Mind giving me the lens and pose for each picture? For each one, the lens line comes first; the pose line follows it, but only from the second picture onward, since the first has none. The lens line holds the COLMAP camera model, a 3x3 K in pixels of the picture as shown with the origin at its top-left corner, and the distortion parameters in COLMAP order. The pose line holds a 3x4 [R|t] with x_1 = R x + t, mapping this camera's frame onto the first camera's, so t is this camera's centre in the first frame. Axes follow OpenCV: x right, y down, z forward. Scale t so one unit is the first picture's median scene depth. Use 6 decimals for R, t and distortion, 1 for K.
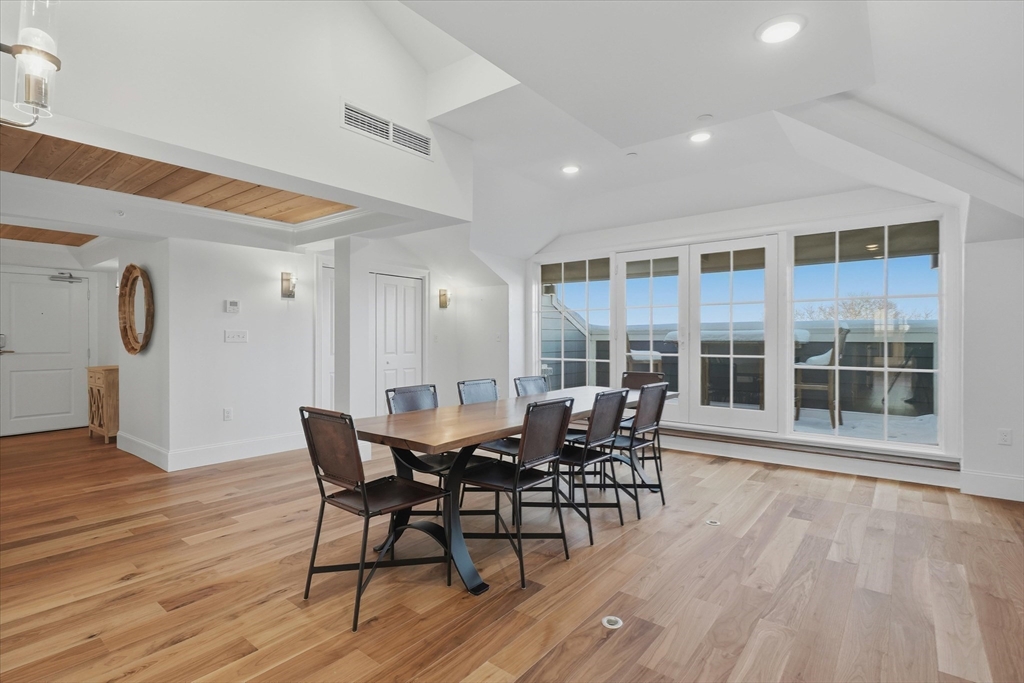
lens RADIAL K [[496.5, 0, 507.5], [0, 496.5, 332.2], [0, 0, 1]] dist [0.018993, 0.000497]
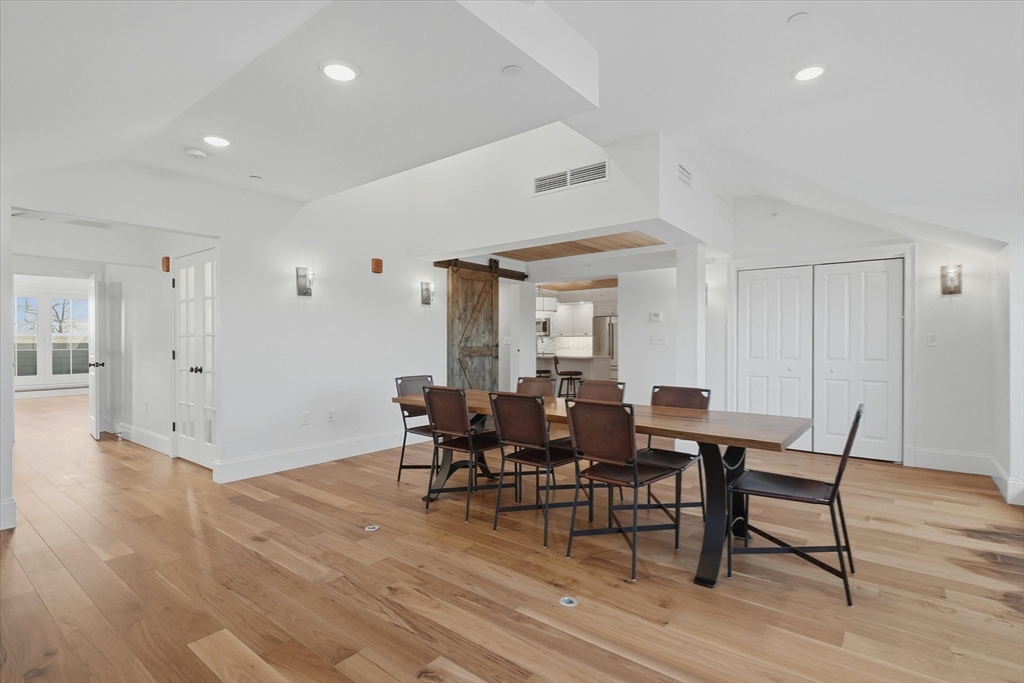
lens RADIAL K [[486.8, 0, 512.2], [0, 486.8, 342.8], [0, 0, 1]] dist [-0.000491, 0.000411]
pose [[0.020062, 0.003636, -0.999792, 1.152491], [0.012295, 0.999917, 0.003884, 0.010394], [0.999723, -0.012371, 0.020015, 0.954297]]
